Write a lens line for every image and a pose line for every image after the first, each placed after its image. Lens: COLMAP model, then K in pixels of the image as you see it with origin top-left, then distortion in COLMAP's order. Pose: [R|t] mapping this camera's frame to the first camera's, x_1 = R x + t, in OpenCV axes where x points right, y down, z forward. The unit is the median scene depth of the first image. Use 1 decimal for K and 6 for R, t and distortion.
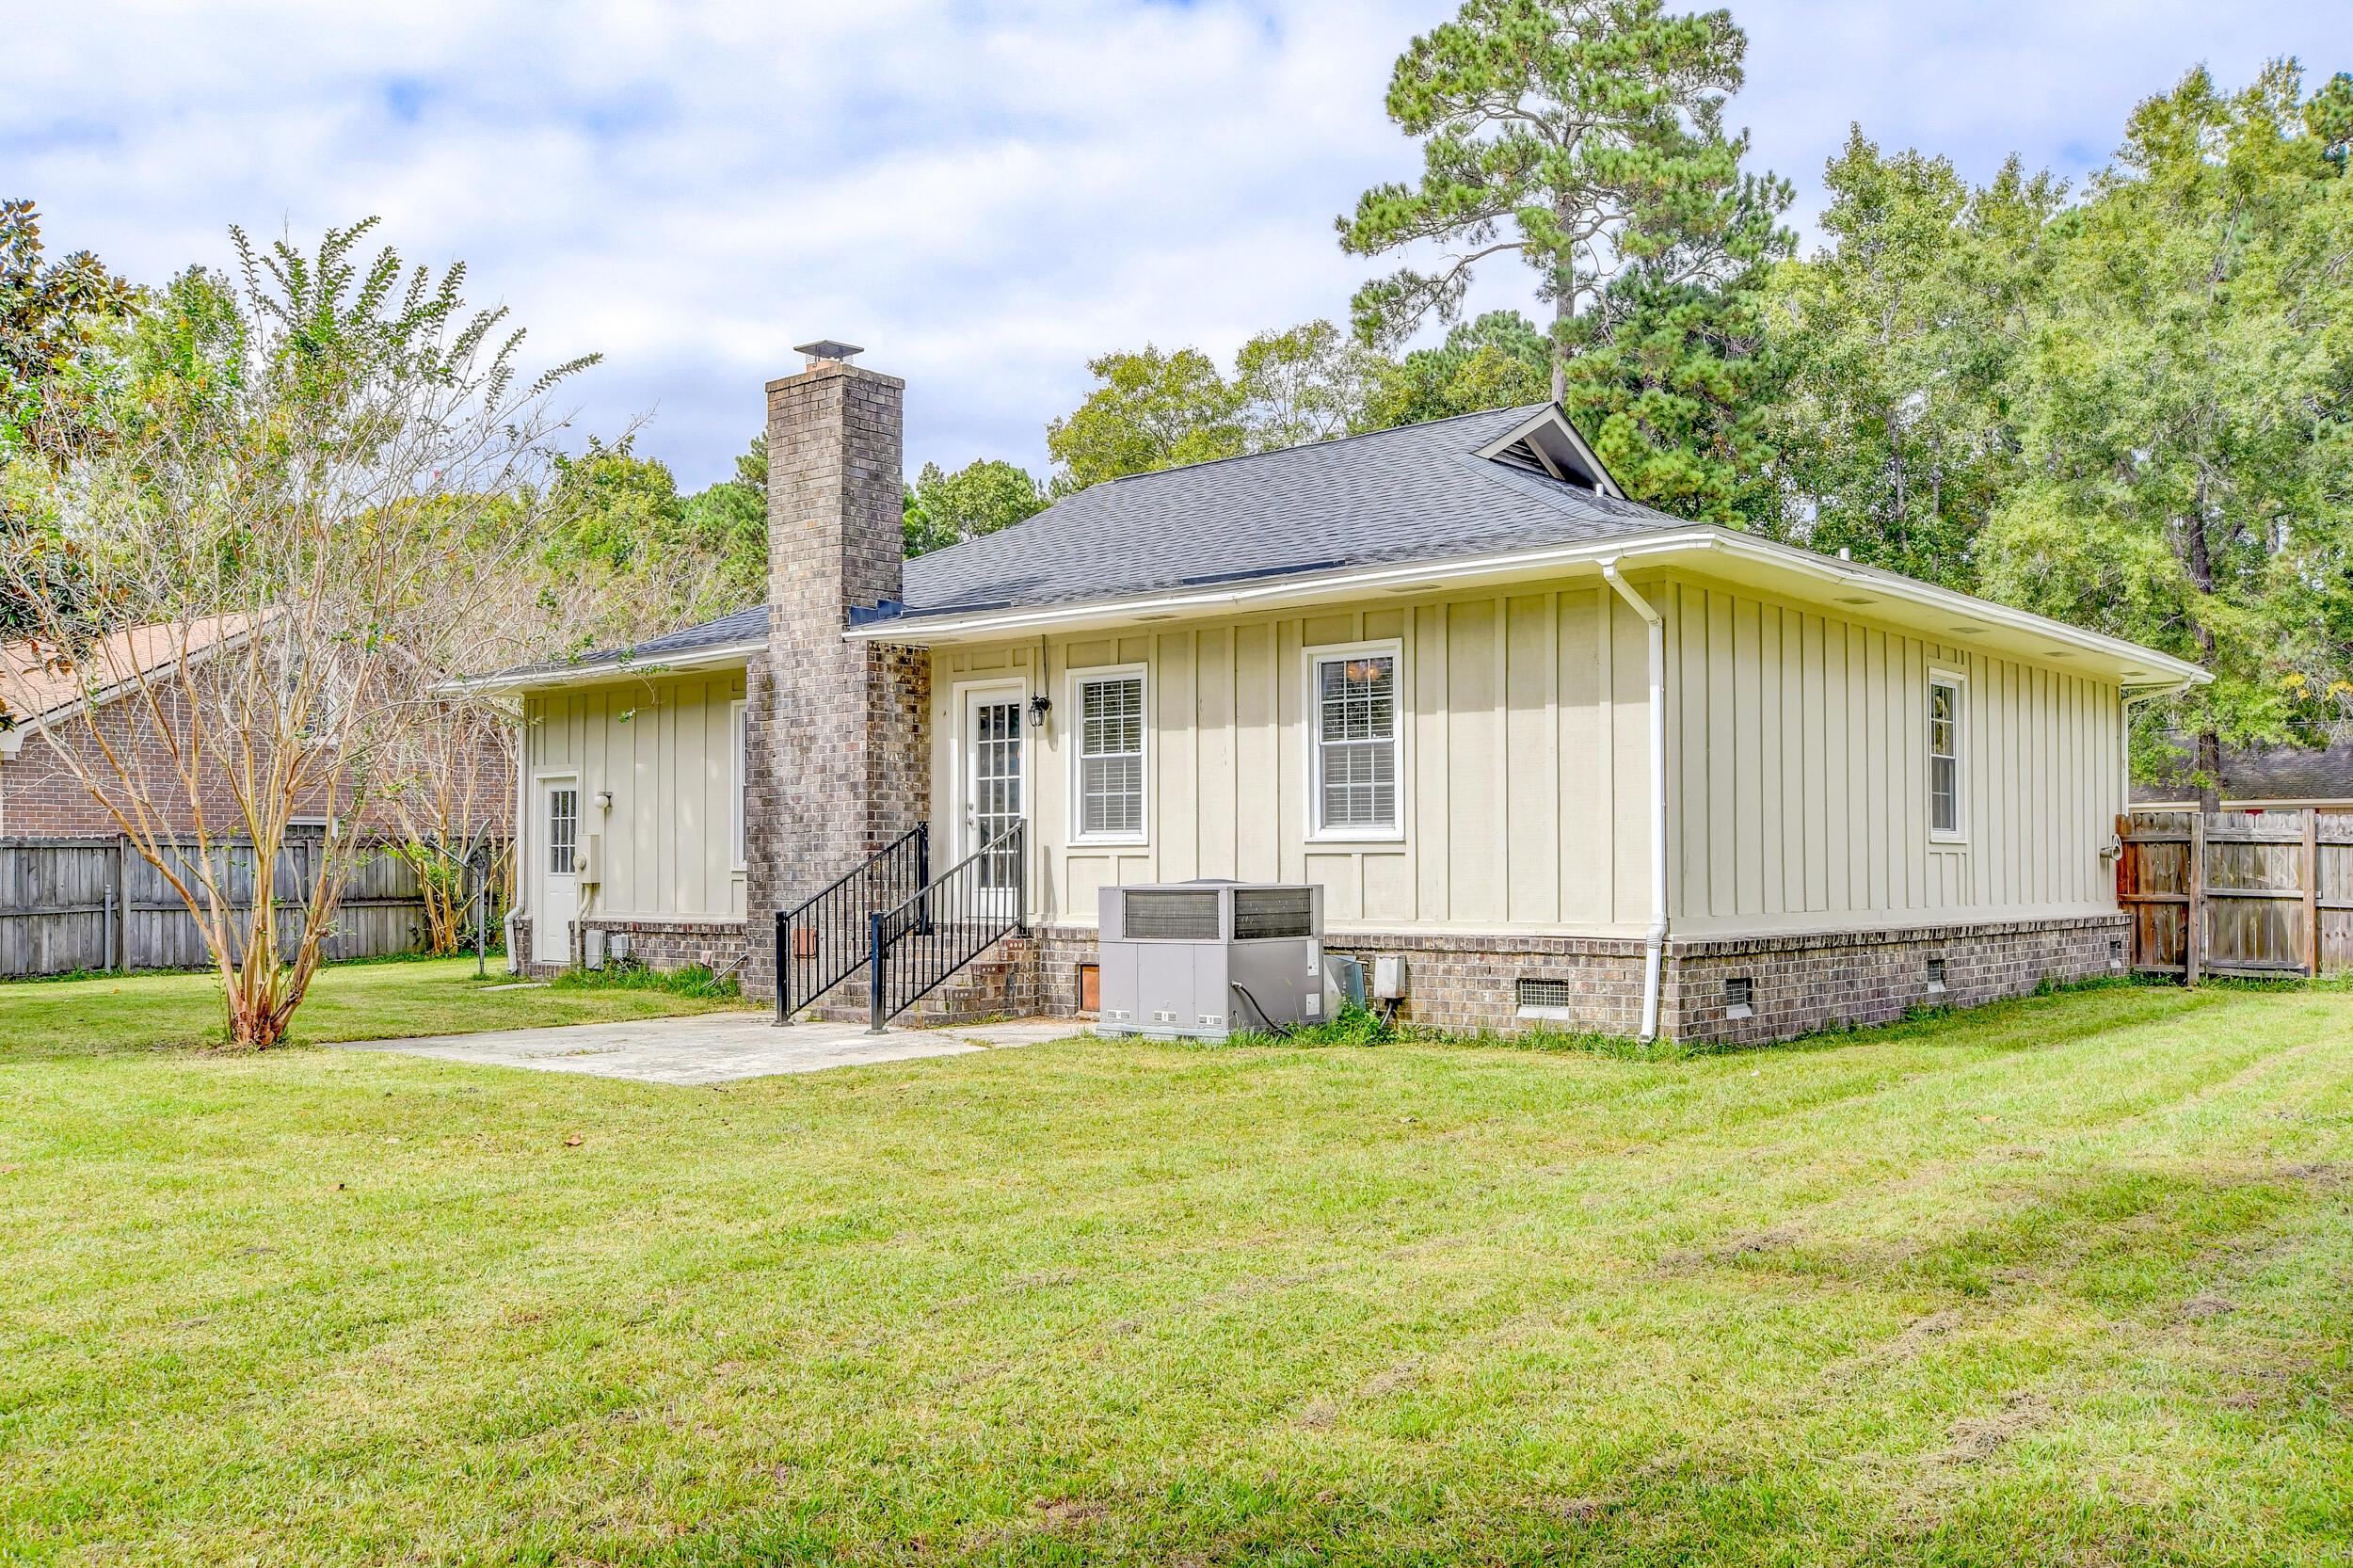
lens RADIAL K [[1963.0, 0, 1171.6], [0, 1963.0, 788.3], [0, 0, 1]] dist [0.012629, 0.021799]
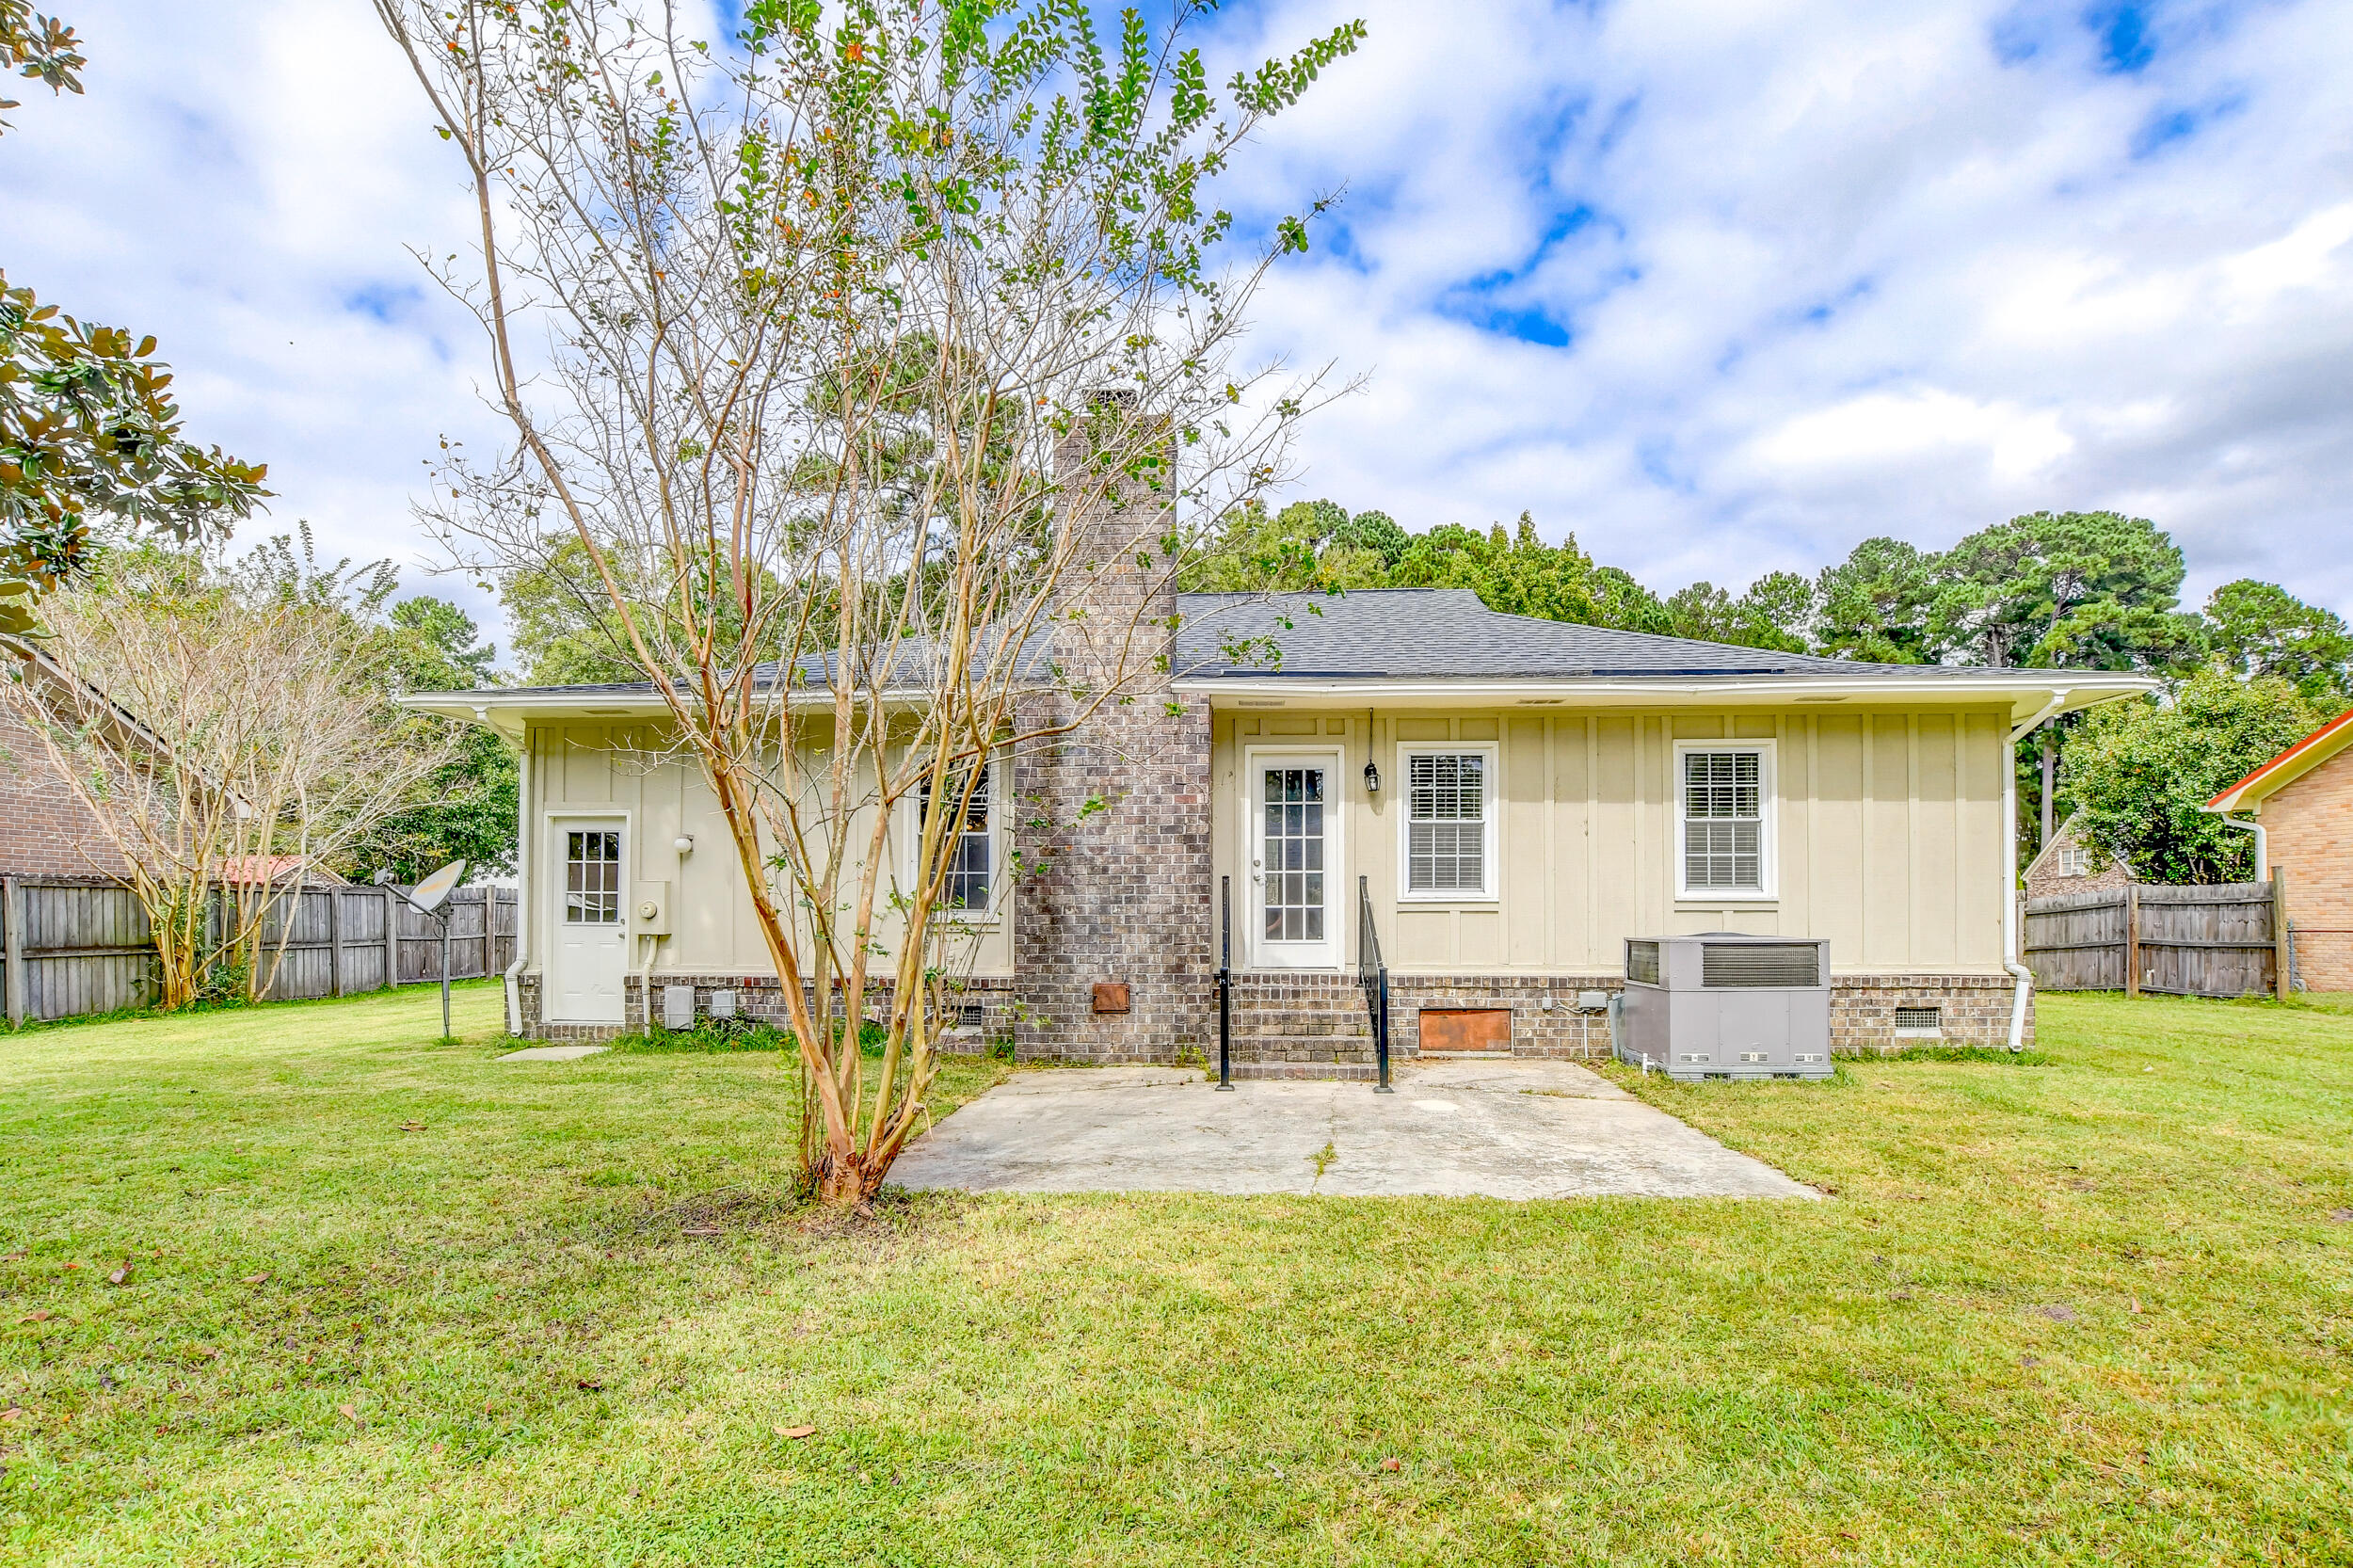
lens RADIAL K [[1114.9, 0, 1165.2], [0, 1114.9, 857.6], [0, 0, 1]] dist [-0.037539, 0.000390]
pose [[0.800887, 0.035166, 0.597782, -0.507817], [-0.028636, 0.999381, -0.020426, 0.020392], [-0.598131, -0.000759, 0.801398, 0.552448]]
